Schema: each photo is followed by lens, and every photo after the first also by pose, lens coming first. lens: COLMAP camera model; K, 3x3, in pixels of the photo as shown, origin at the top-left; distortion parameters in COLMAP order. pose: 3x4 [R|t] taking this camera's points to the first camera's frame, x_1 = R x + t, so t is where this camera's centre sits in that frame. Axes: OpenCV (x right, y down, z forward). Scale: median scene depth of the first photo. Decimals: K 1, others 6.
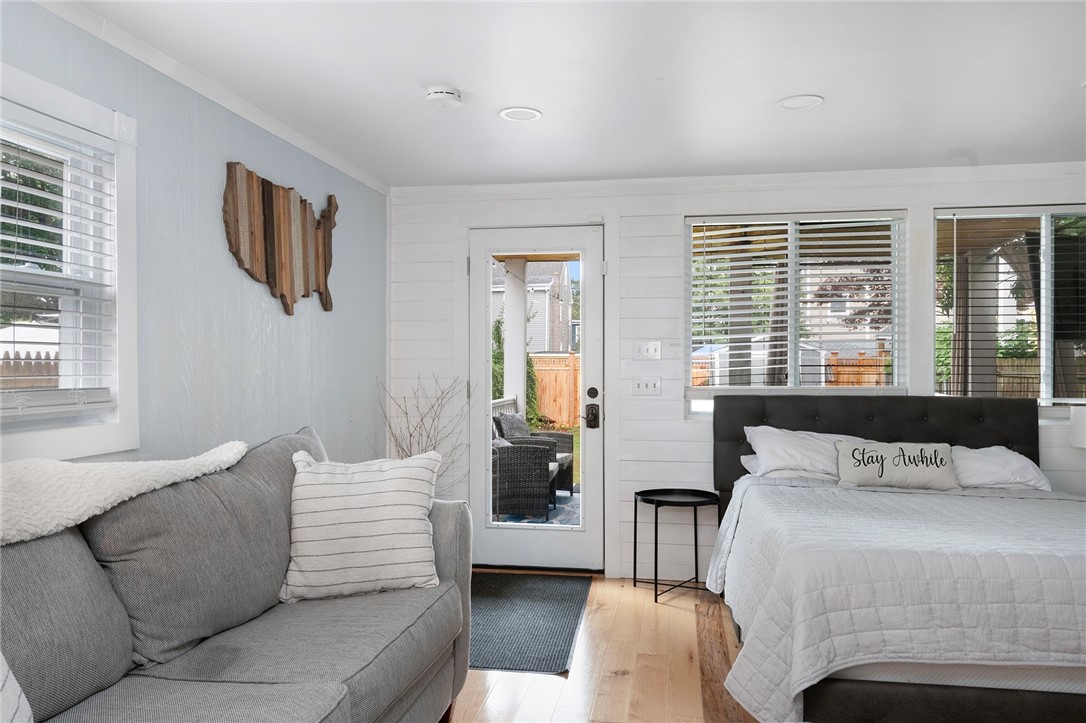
lens RADIAL K [[800.6, 0, 543.5], [0, 800.6, 352.4], [0, 0, 1]] dist [0.004840, -0.001101]
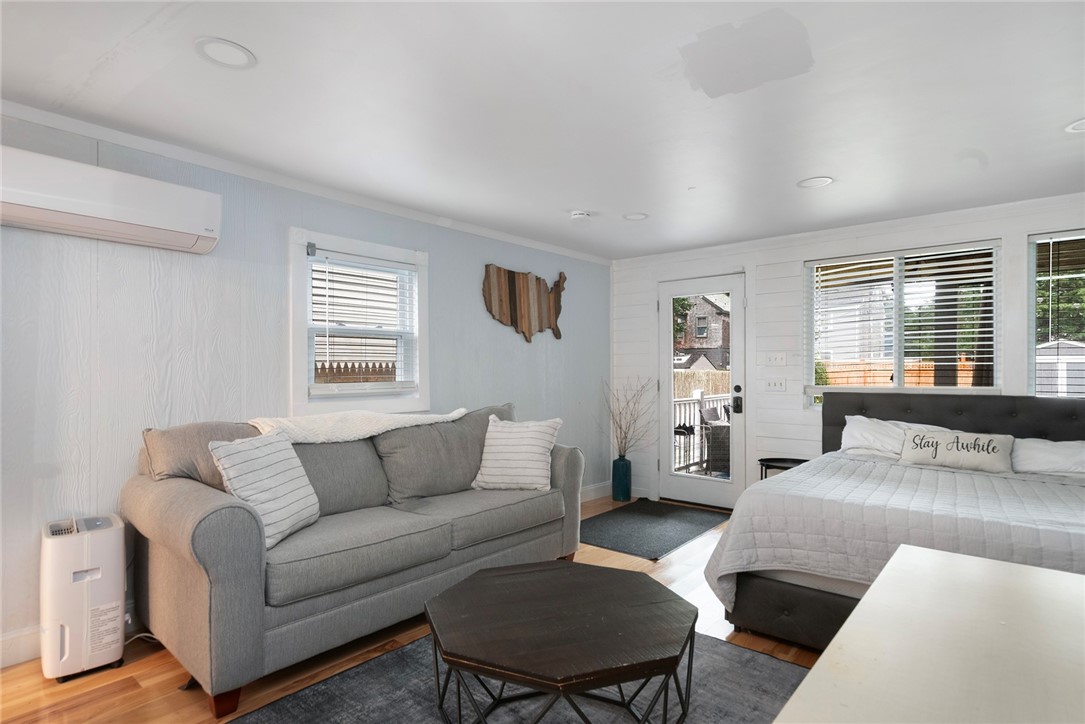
lens RADIAL K [[563.9, 0, 542.5], [0, 563.9, 362.0], [0, 0, 1]] dist [0.006878, 0.000172]
pose [[0.863025, -0.008326, -0.505093, 0.364744], [0.009934, 0.999951, 0.000489, -0.003017], [0.505064, -0.005439, 0.863065, -0.088033]]
